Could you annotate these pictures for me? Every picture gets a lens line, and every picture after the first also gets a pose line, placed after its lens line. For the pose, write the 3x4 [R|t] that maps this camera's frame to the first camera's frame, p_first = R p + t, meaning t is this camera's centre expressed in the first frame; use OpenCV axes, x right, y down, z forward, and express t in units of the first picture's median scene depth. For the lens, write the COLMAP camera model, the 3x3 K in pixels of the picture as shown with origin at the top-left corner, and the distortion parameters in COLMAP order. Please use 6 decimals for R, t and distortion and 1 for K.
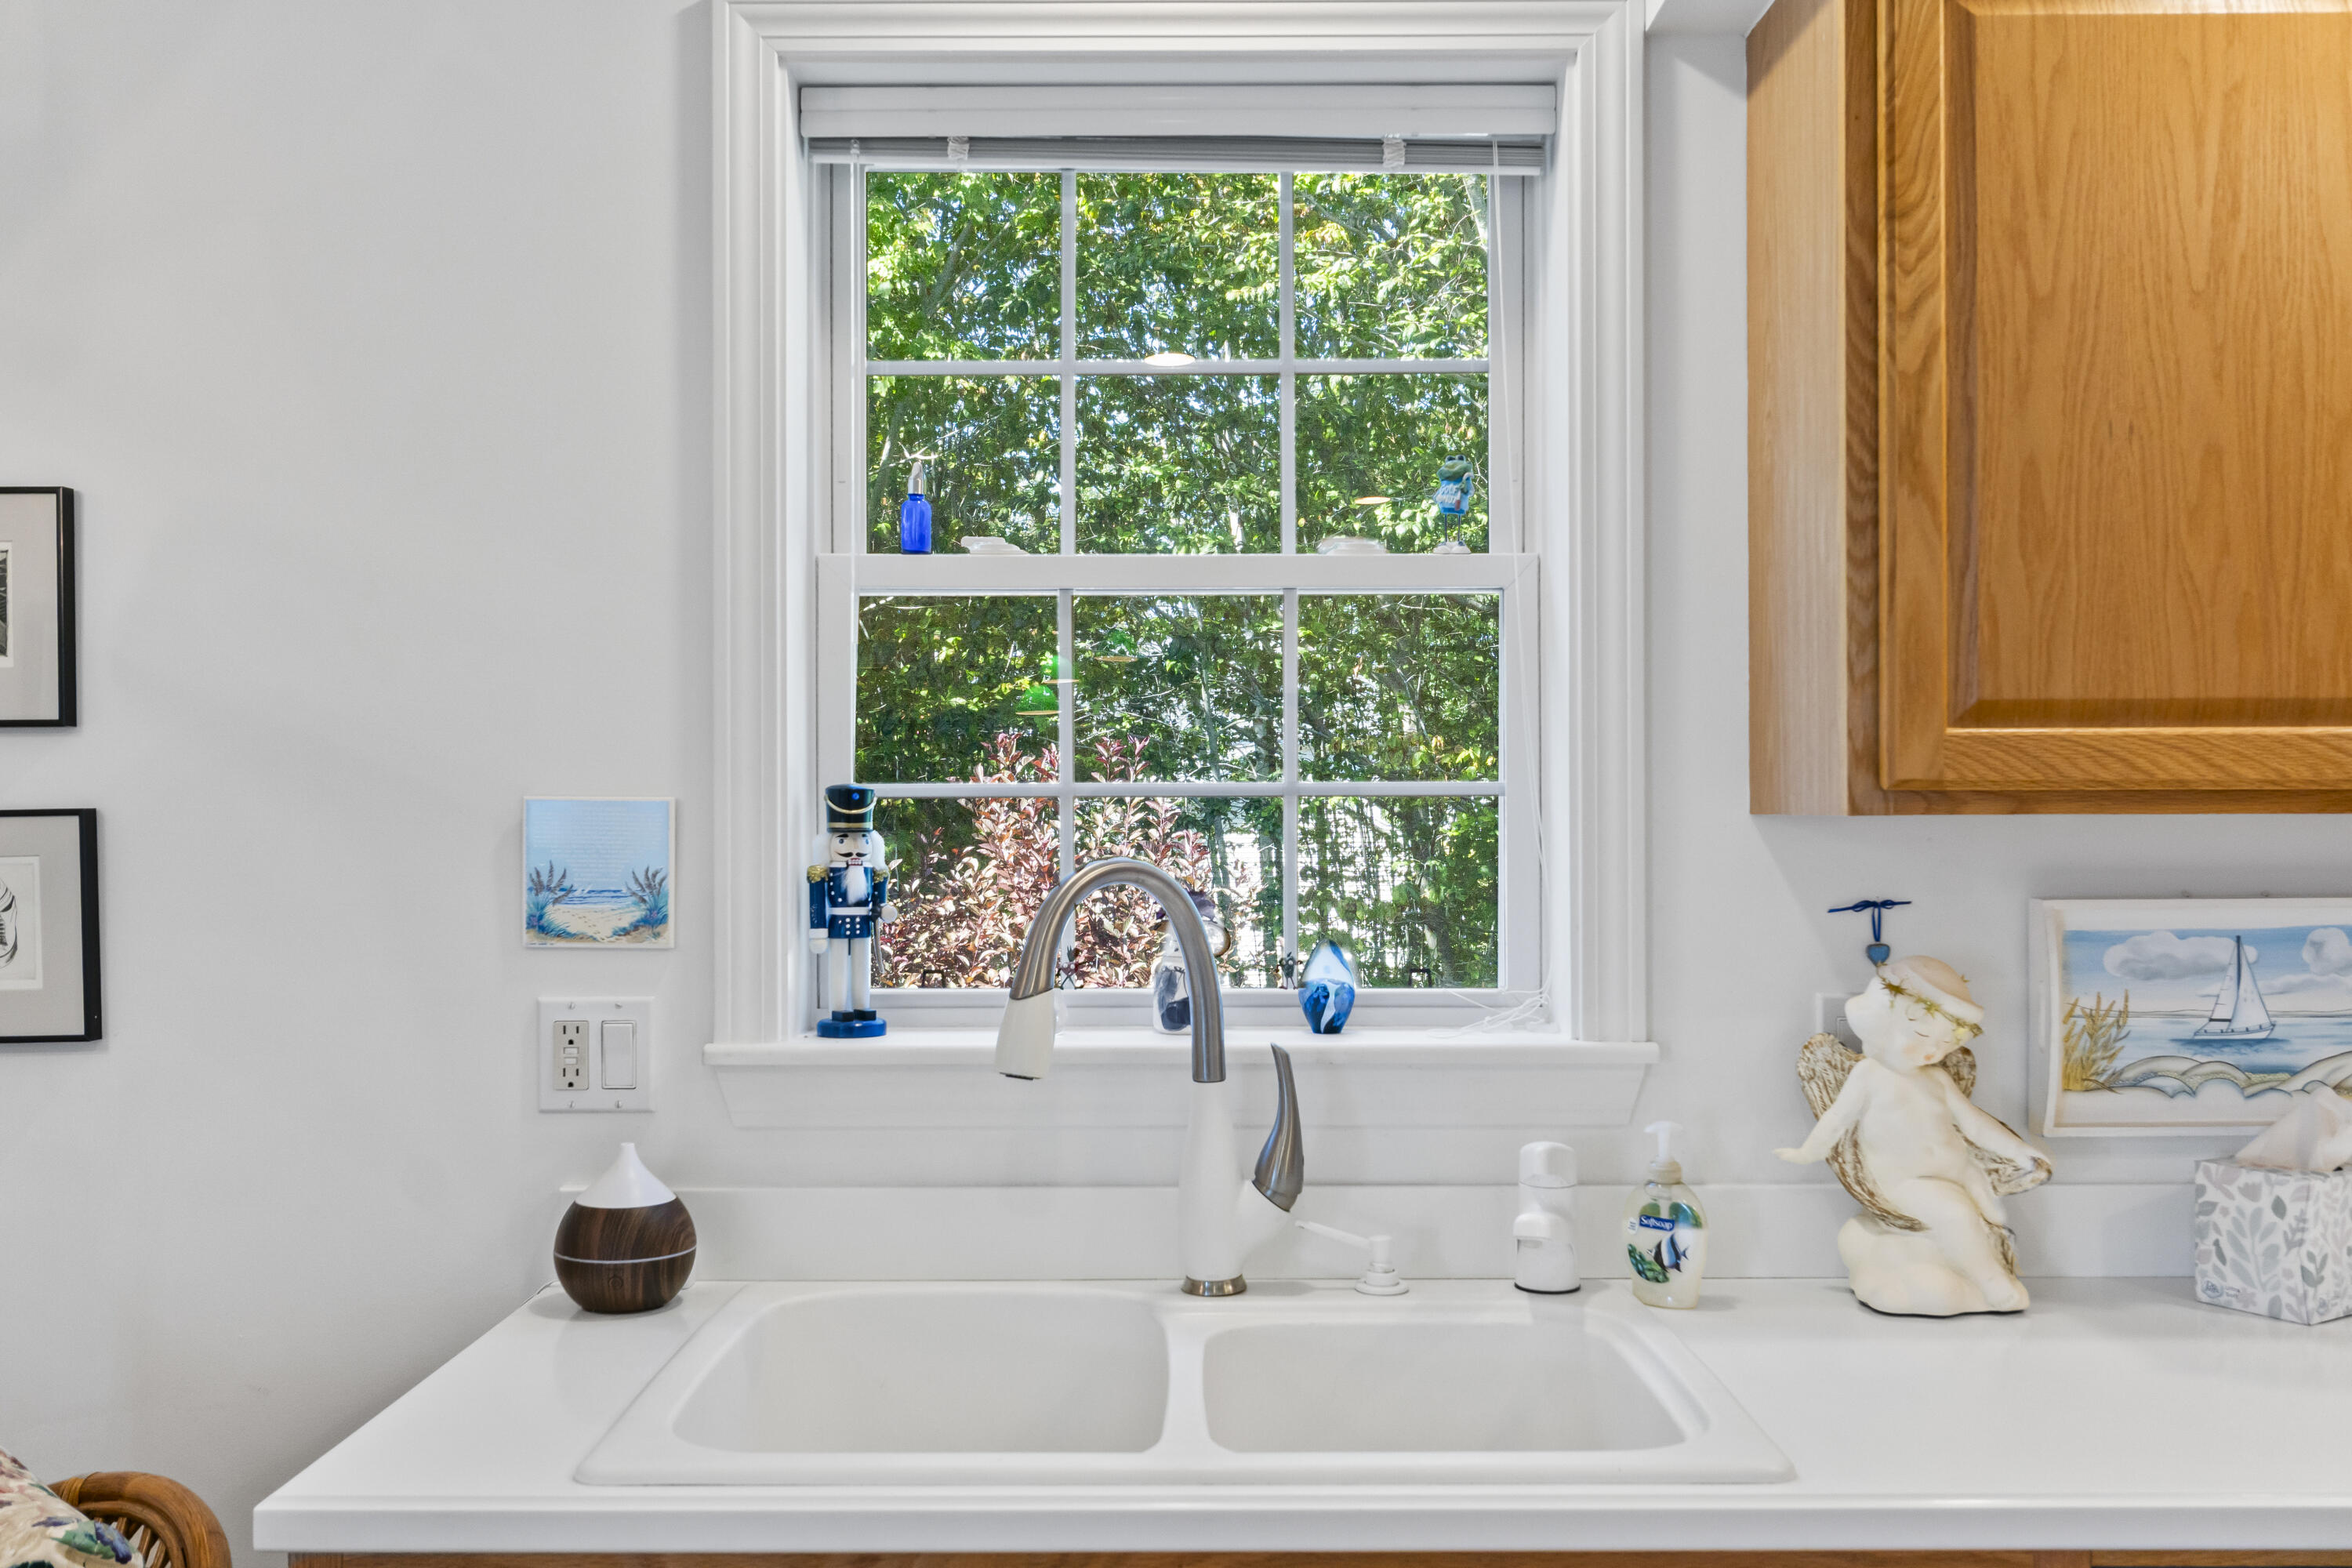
lens RADIAL K [[2020.6, 0, 1175.3], [0, 2020.6, 804.9], [0, 0, 1]] dist [0.005890, 0.010390]
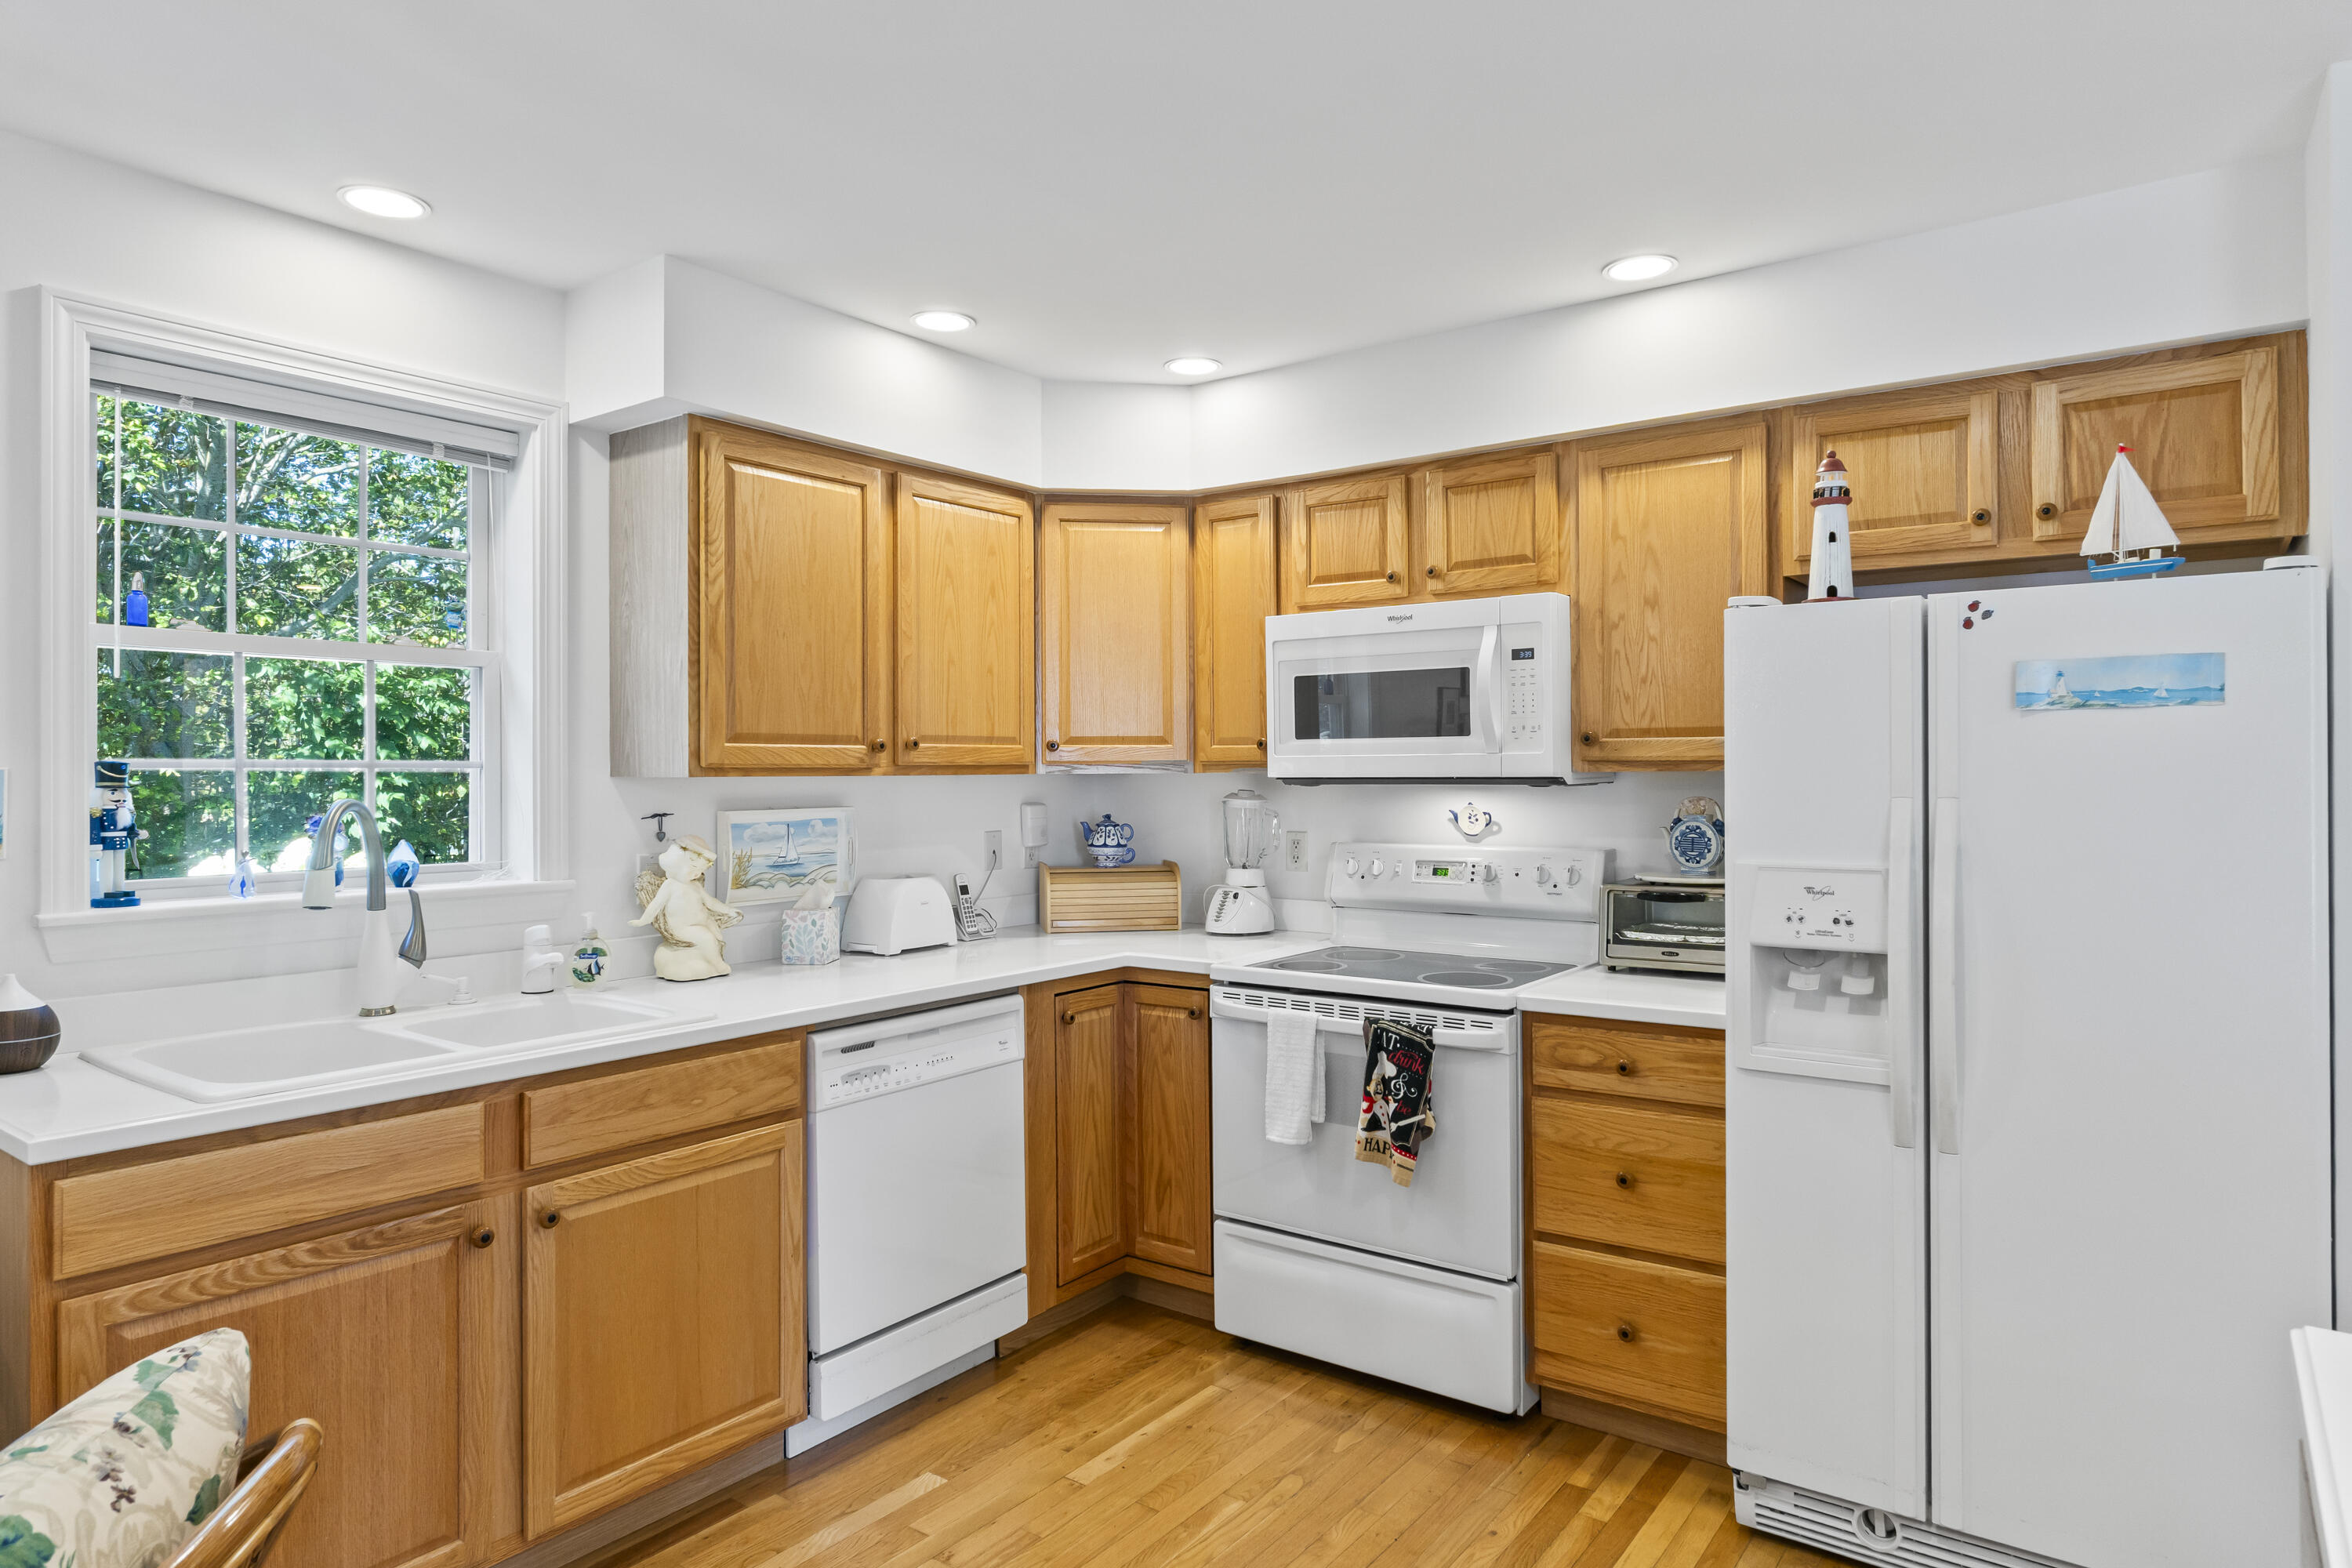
lens RADIAL K [[1399.5, 0, 1177.5], [0, 1399.5, 777.5], [0, 0, 1]] dist [0.001237, 0.000029]
pose [[0.598197, -0.002215, 0.801346, -0.621449], [-0.003408, 0.999980, 0.005307, -0.005245], [-0.801342, -0.005905, 0.598178, -0.470374]]
